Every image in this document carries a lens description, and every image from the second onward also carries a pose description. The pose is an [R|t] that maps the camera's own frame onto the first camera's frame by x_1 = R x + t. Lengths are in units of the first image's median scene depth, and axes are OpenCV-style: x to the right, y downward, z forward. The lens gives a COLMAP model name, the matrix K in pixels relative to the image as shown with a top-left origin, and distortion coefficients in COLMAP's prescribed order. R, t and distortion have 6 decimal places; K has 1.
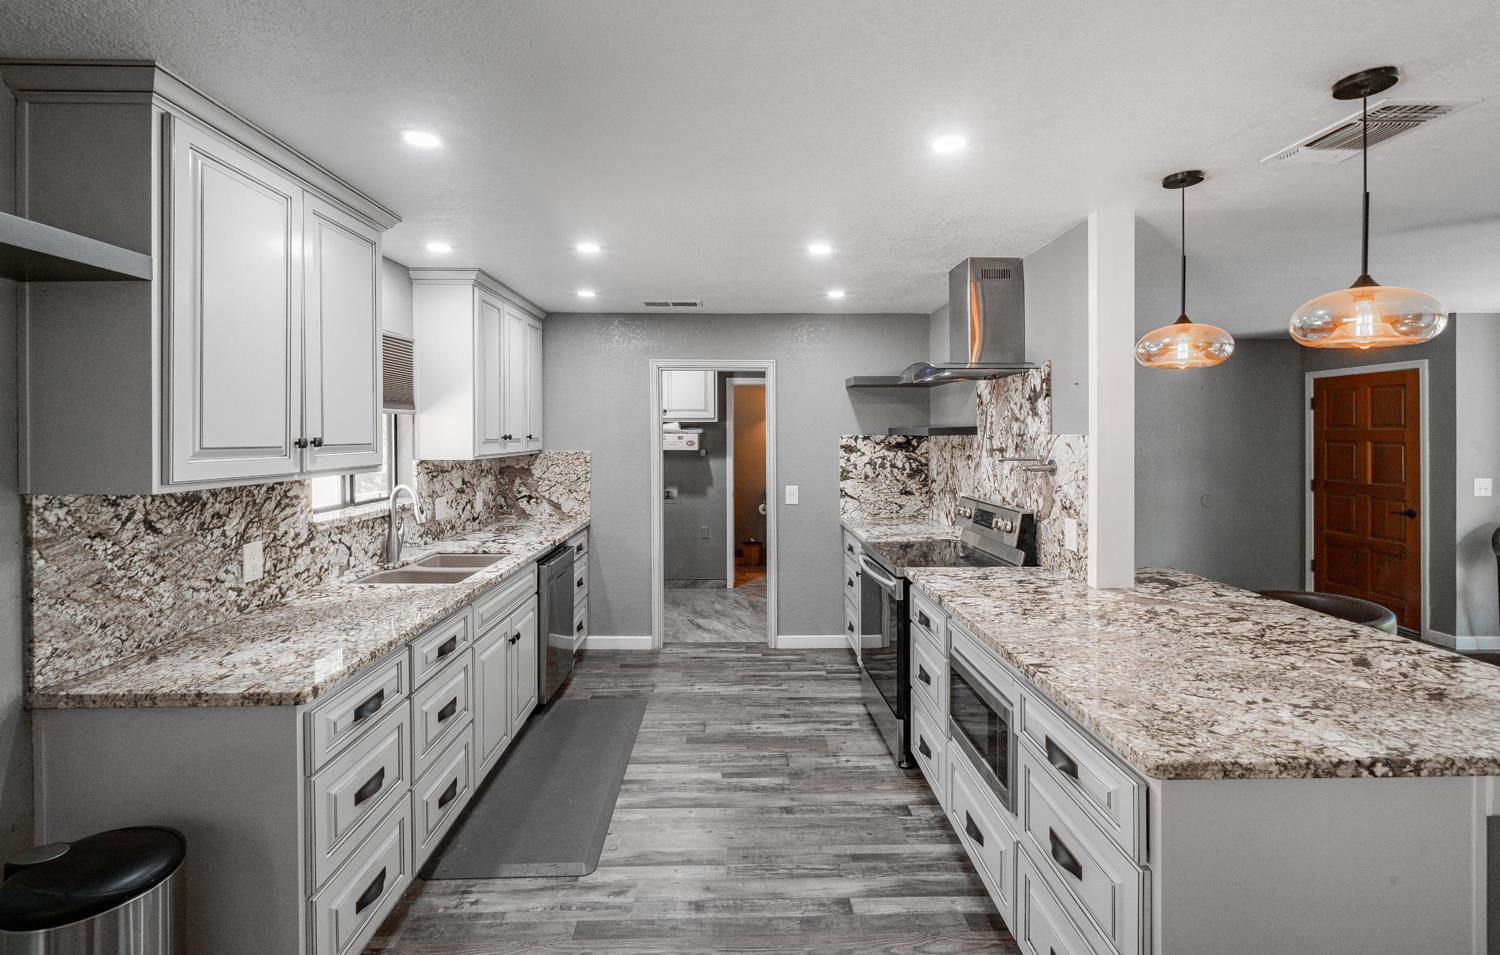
lens RADIAL K [[647.6, 0, 742.6], [0, 647.6, 427.8], [0, 0, 1]] dist [-0.002878, -0.000047]
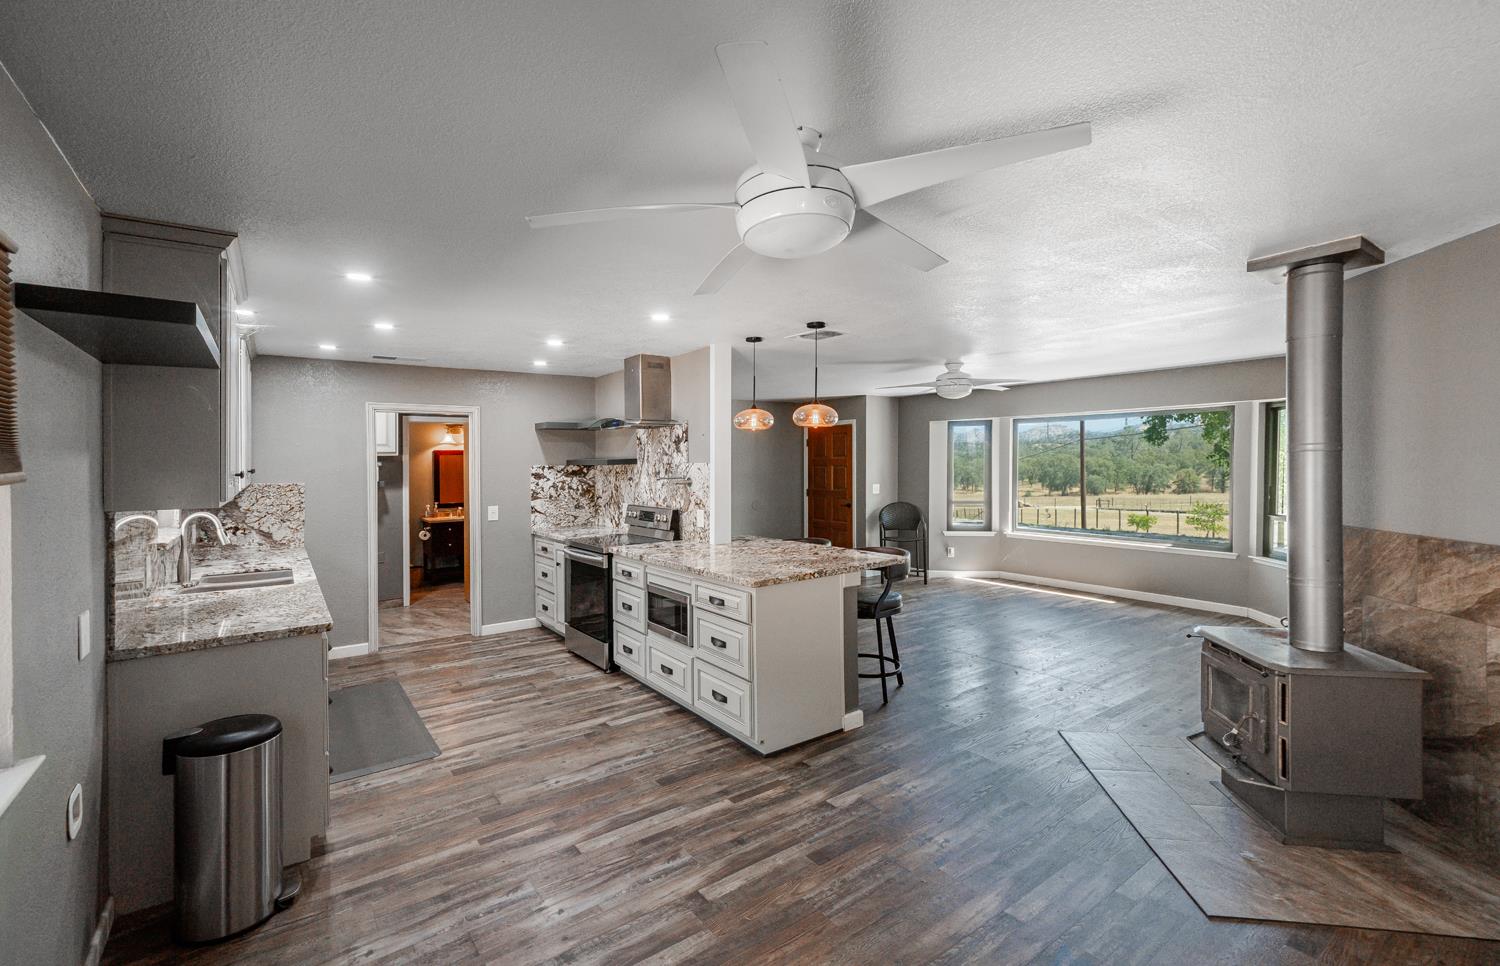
lens RADIAL K [[633.5, 0, 716.8], [0, 633.5, 464.9], [0, 0, 1]] dist [-0.011097, 0.000054]
pose [[0.839838, -0.012491, 0.542694, -0.282259], [0.007472, 0.999907, 0.011451, -0.002879], [-0.542786, -0.005561, 0.839852, -0.348067]]
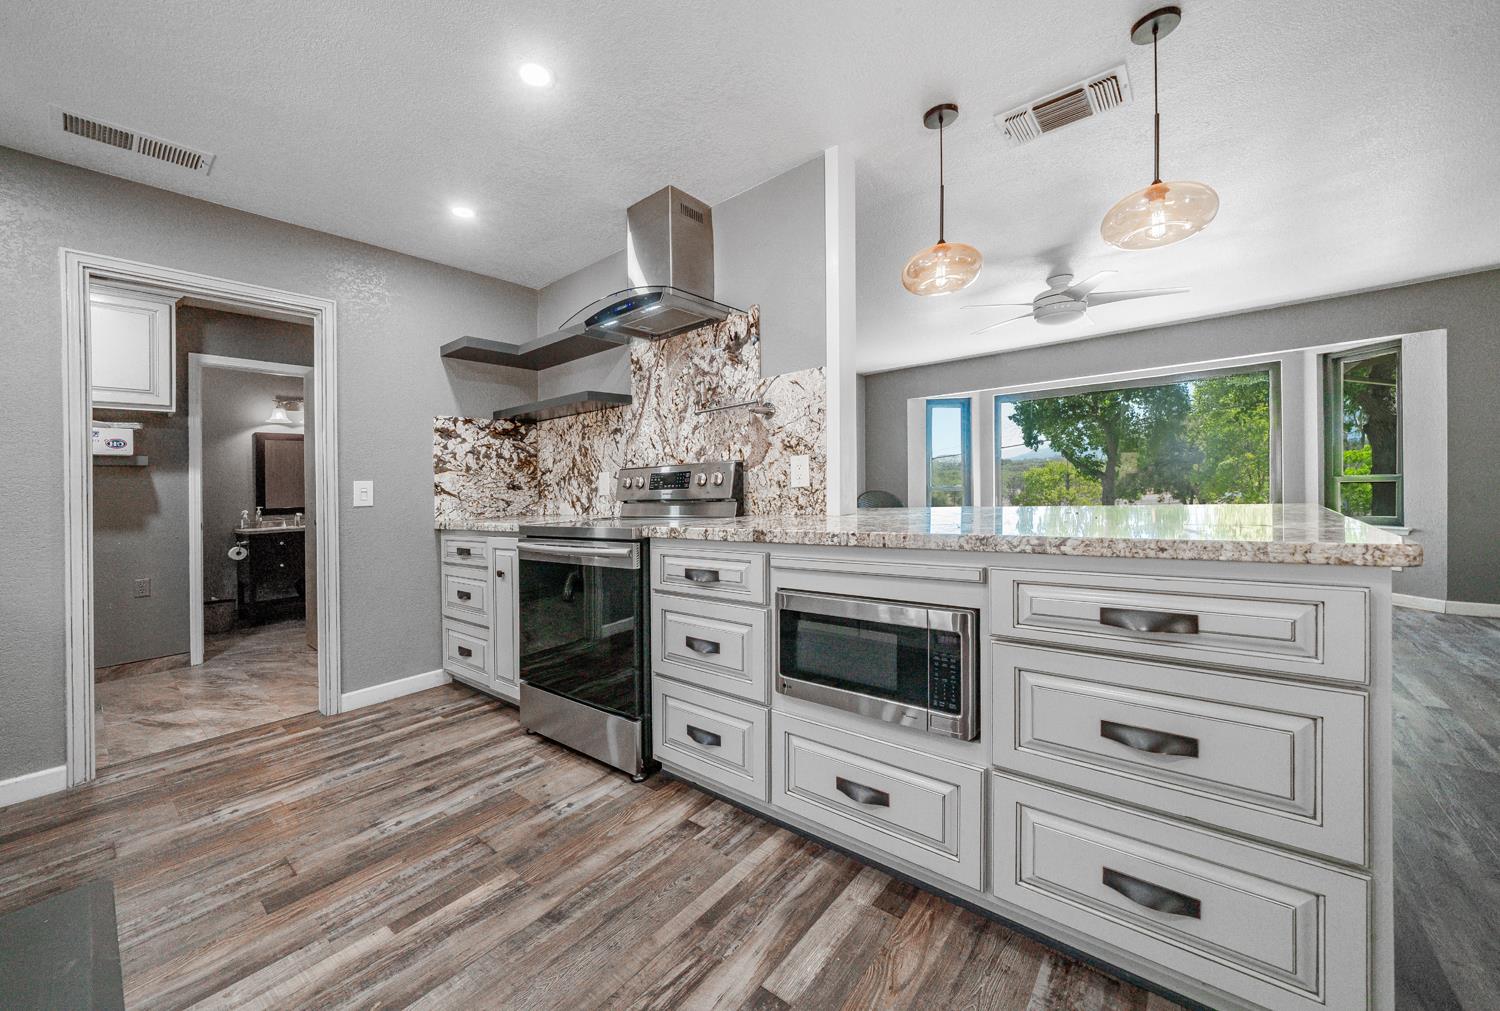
lens RADIAL K [[551.4, 0, 724.6], [0, 551.4, 479.7], [0, 0, 1]] dist [-0.007123, -0.000189]
pose [[0.664255, -0.008074, 0.747462, -0.142382], [0.020346, 0.999766, -0.007283, 0.124945], [-0.747229, 0.020046, 0.664264, 0.358218]]
